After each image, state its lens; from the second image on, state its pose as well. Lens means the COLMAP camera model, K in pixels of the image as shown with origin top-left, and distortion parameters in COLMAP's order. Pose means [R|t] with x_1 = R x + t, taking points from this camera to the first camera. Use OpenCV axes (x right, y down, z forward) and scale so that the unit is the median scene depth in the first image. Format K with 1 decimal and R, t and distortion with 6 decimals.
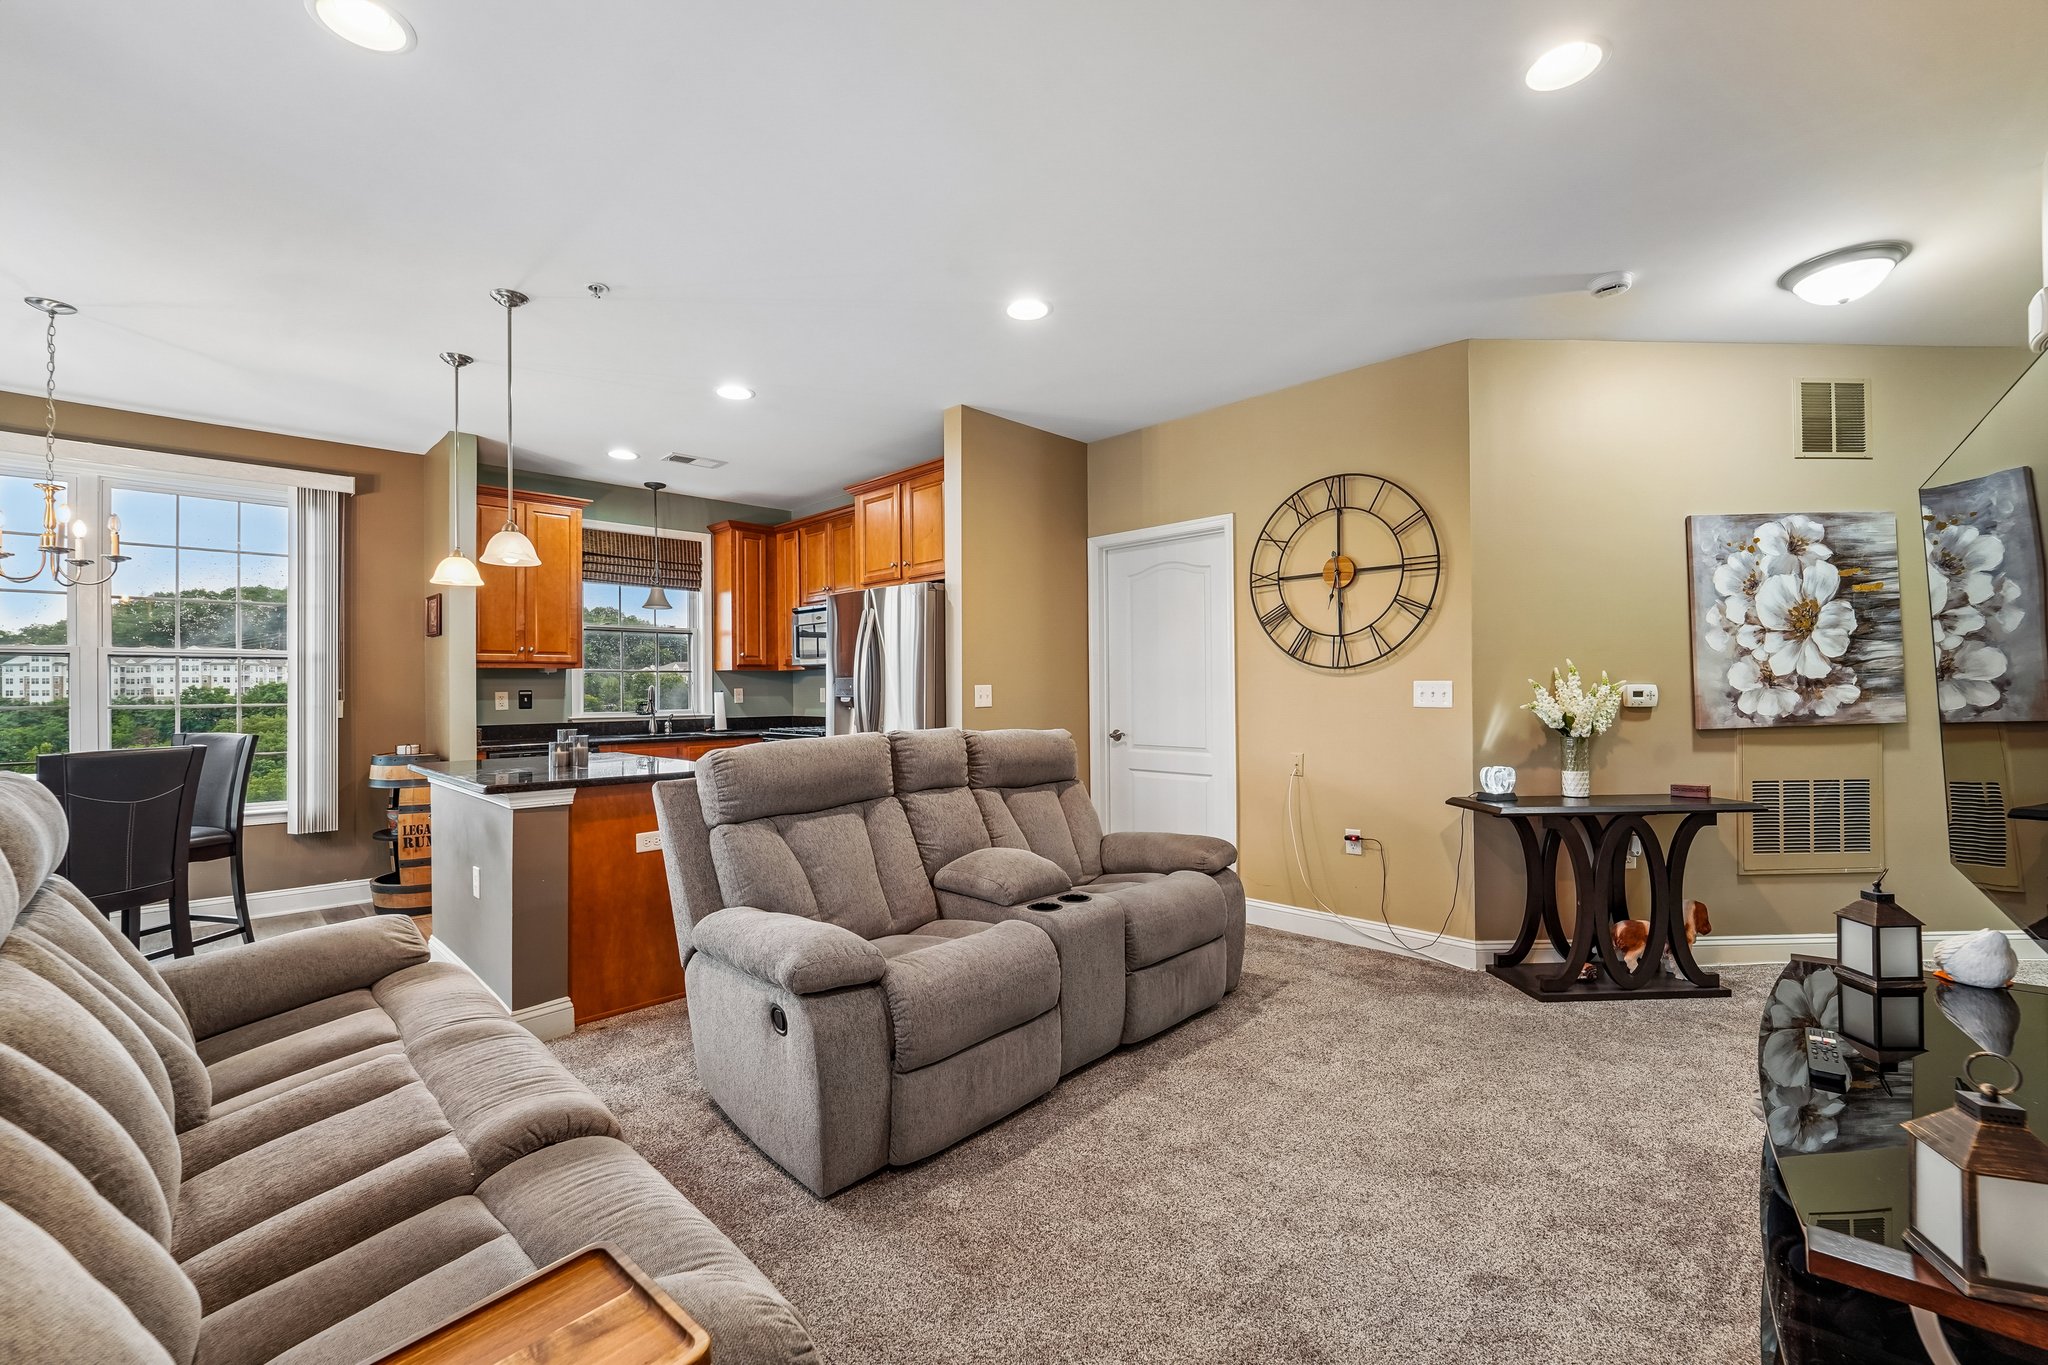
lens RADIAL K [[838.6, 0, 1021.2], [0, 838.6, 684.0], [0, 0, 1]] dist [-0.019410, 0.000895]
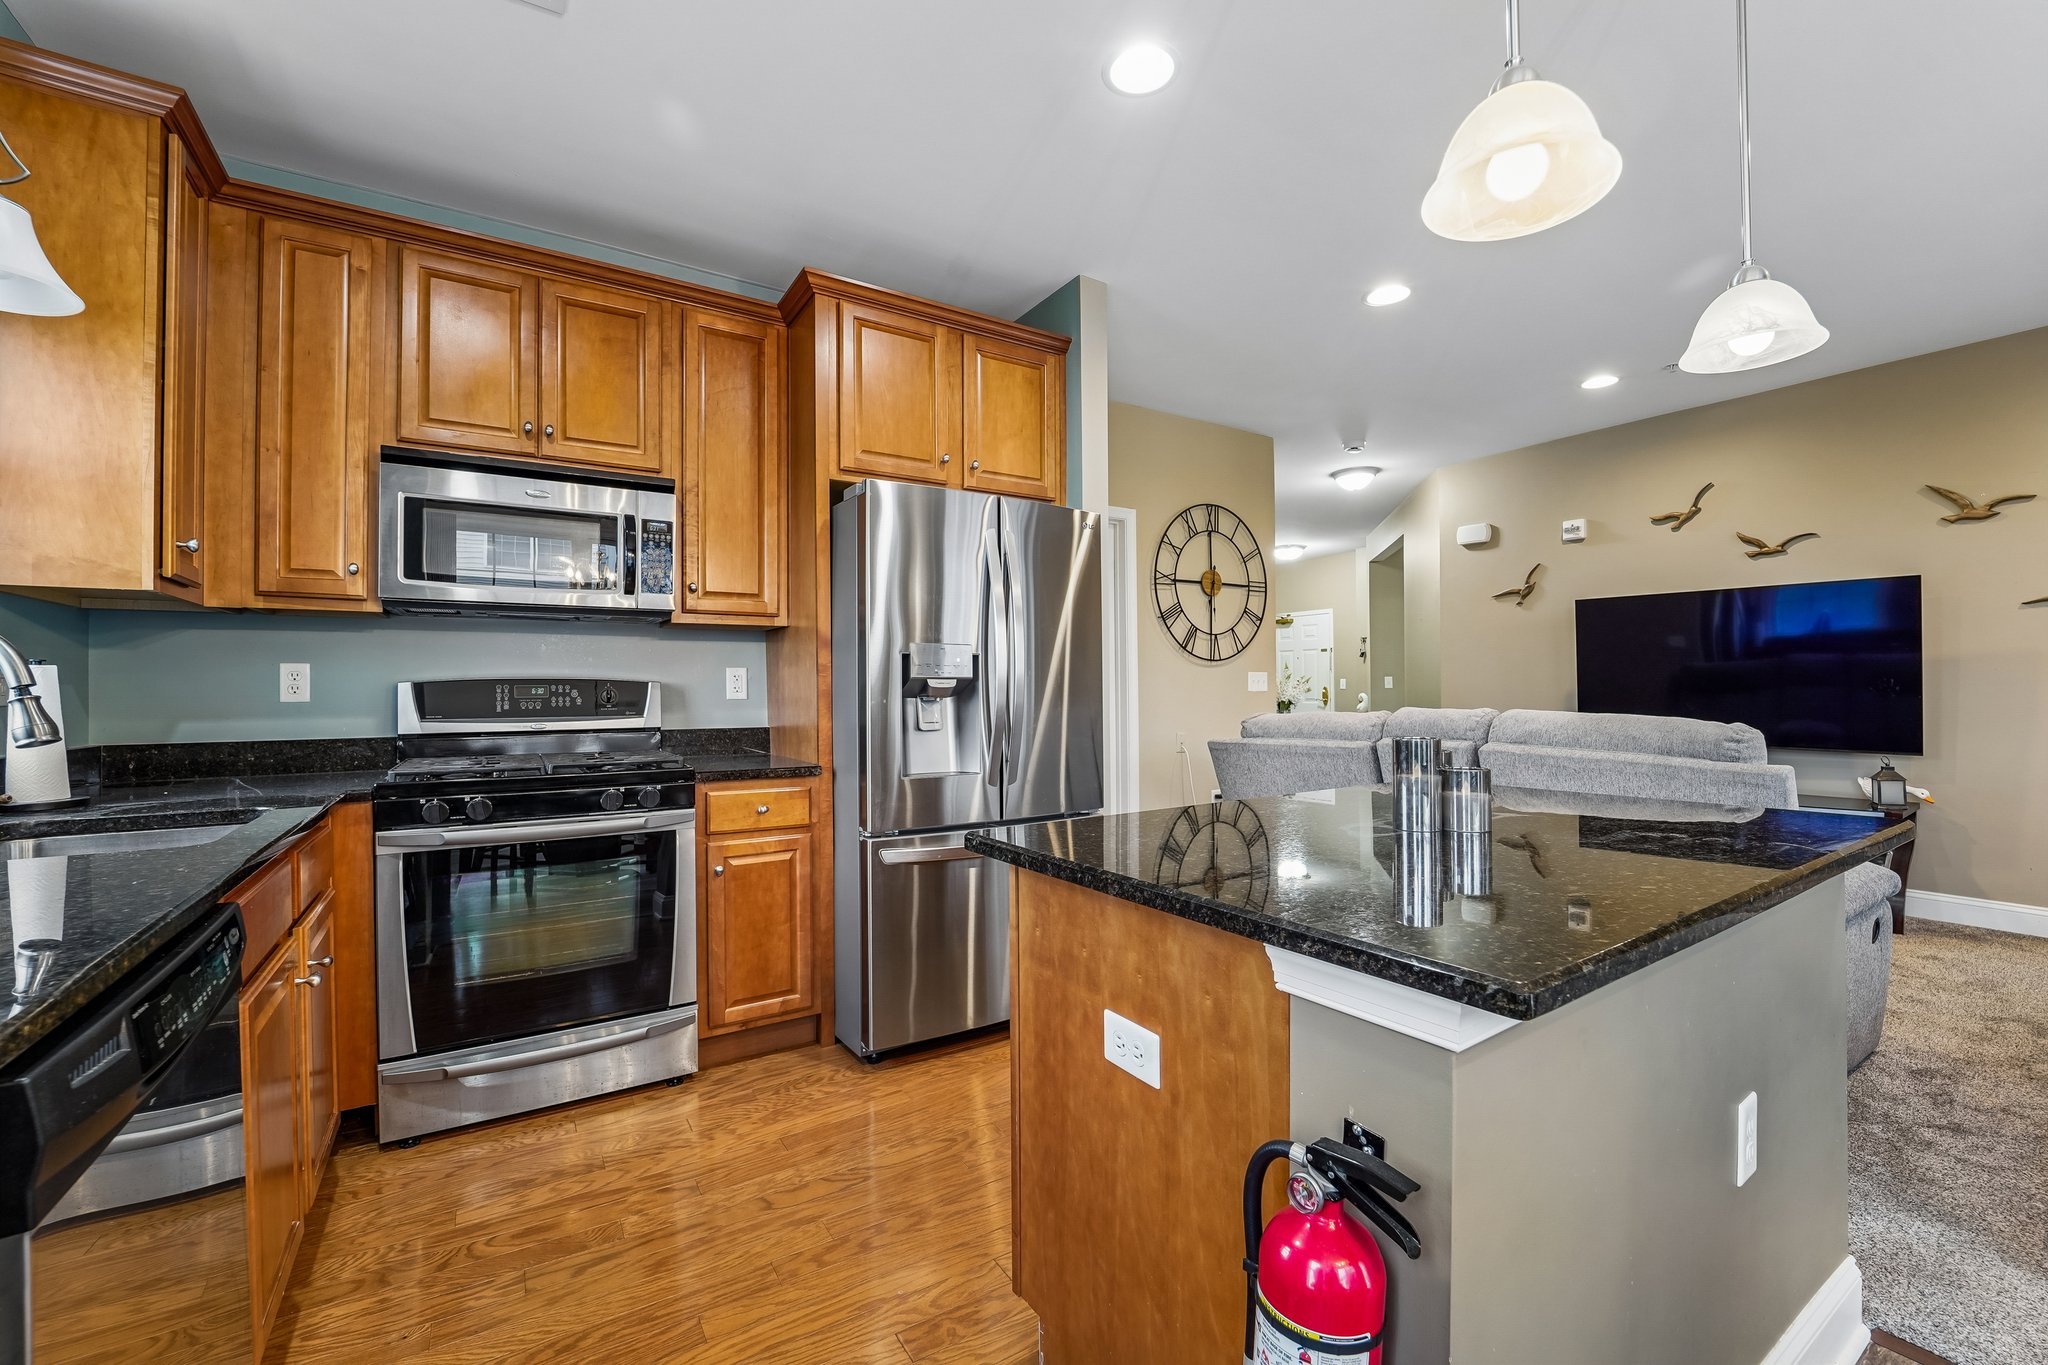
lens RADIAL K [[838.6, 0, 1014.1], [0, 838.6, 681.0], [0, 0, 1]] dist [-0.019410, 0.000895]
pose [[0.222169, 0.016452, 0.974869, -0.904555], [0.002436, 0.999845, -0.017428, 0.033215], [-0.975005, 0.006247, 0.222095, 1.026064]]
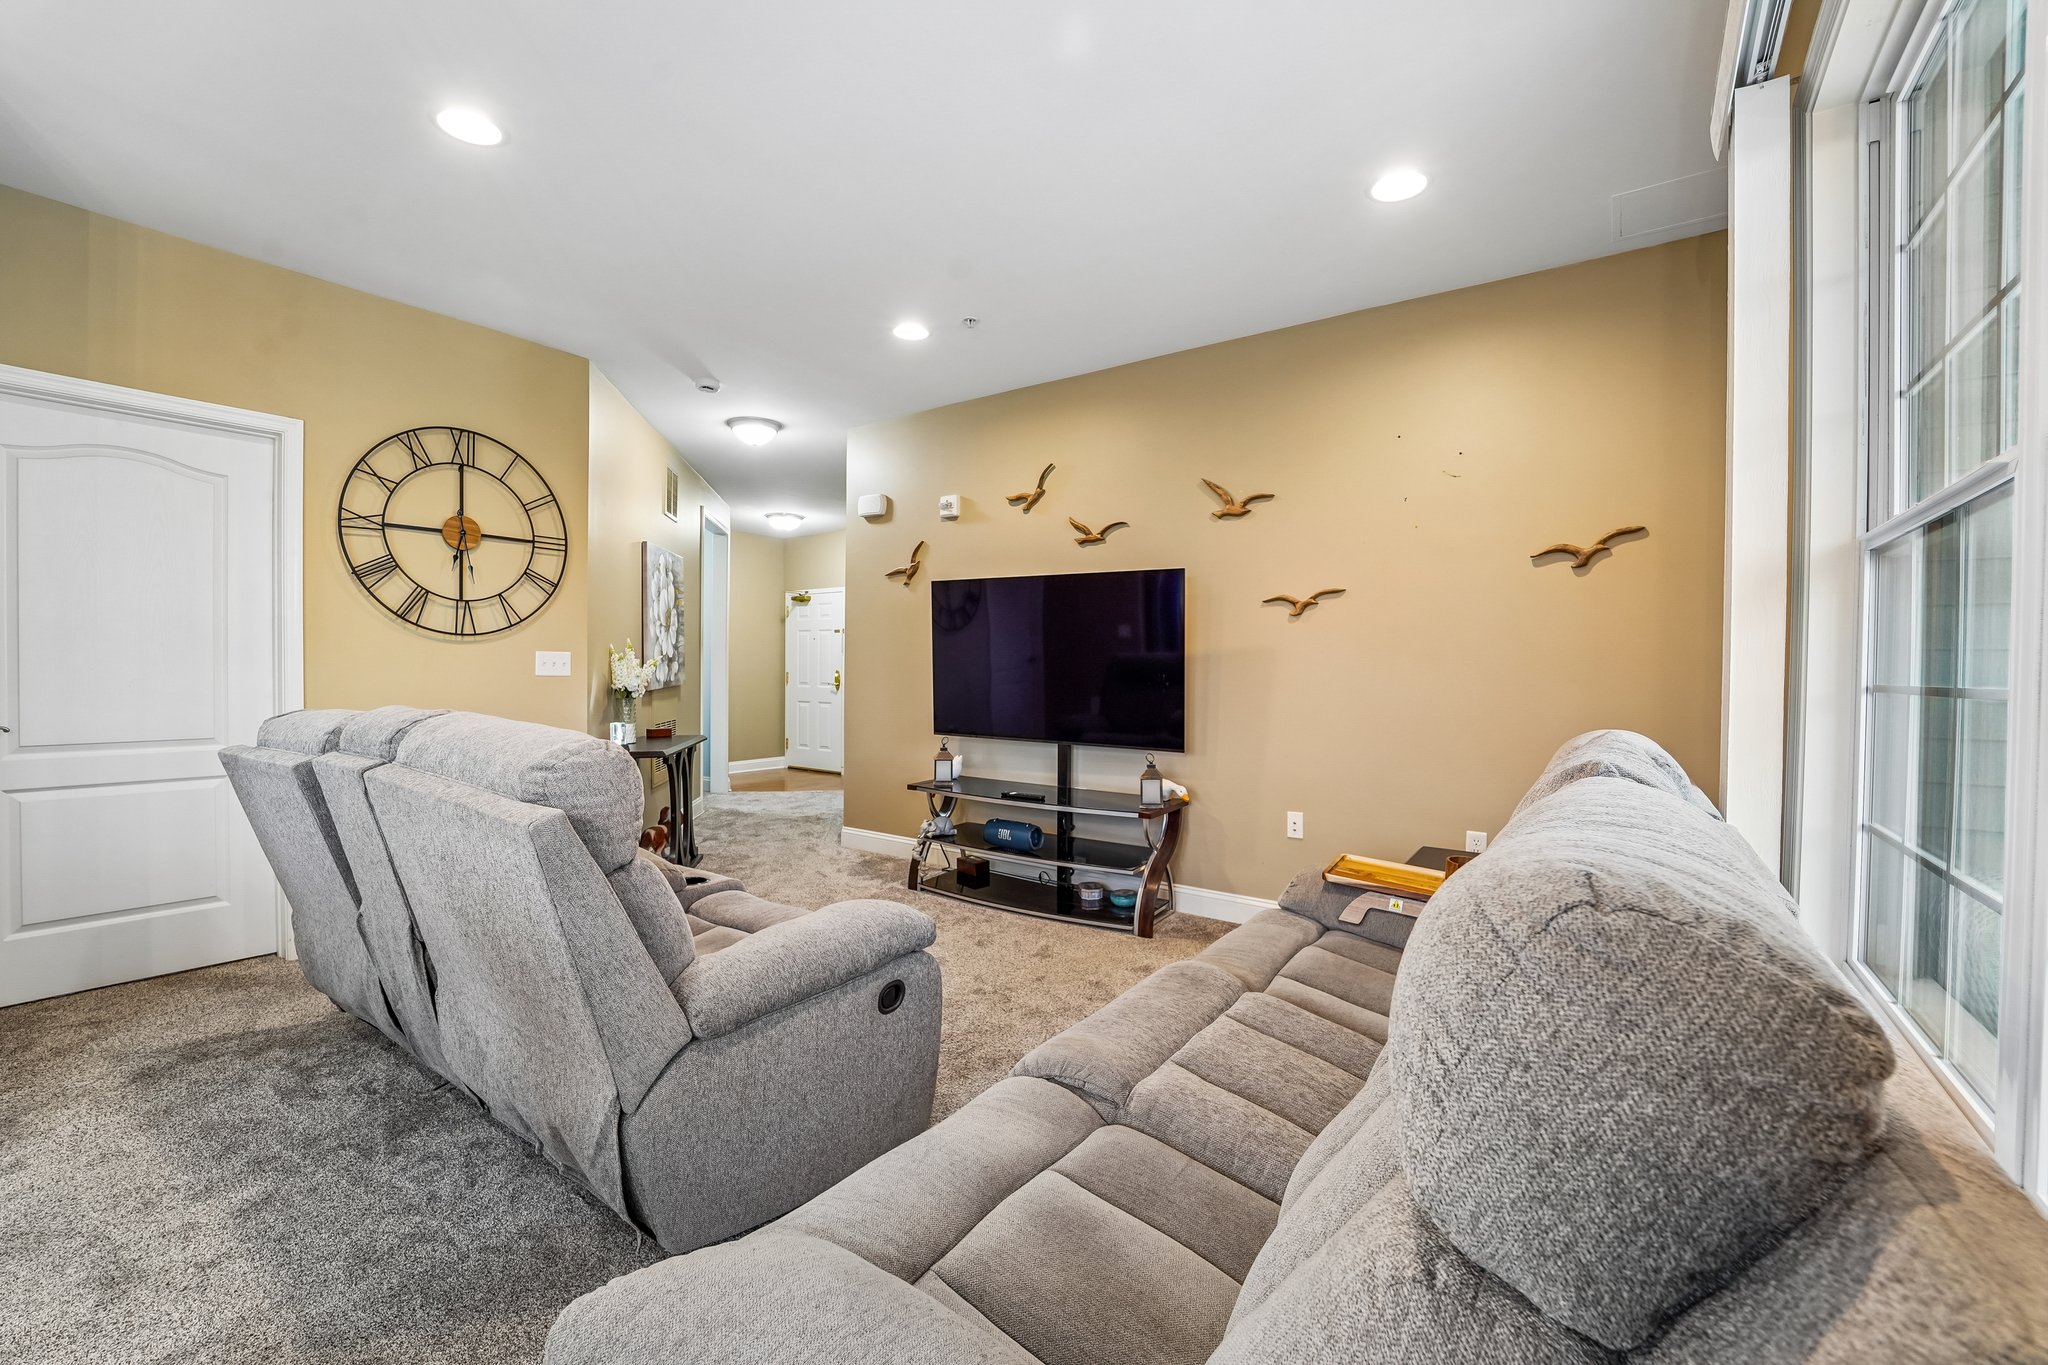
lens RADIAL K [[838.6, 0, 1014.0], [0, 838.6, 675.3], [0, 0, 1]] dist [-0.019410, 0.000895]
pose [[-0.159111, -0.000100, 0.987261, -0.649711], [-0.010962, 0.999939, -0.001665, 0.021242], [-0.987200, -0.011087, -0.159102, 0.542356]]
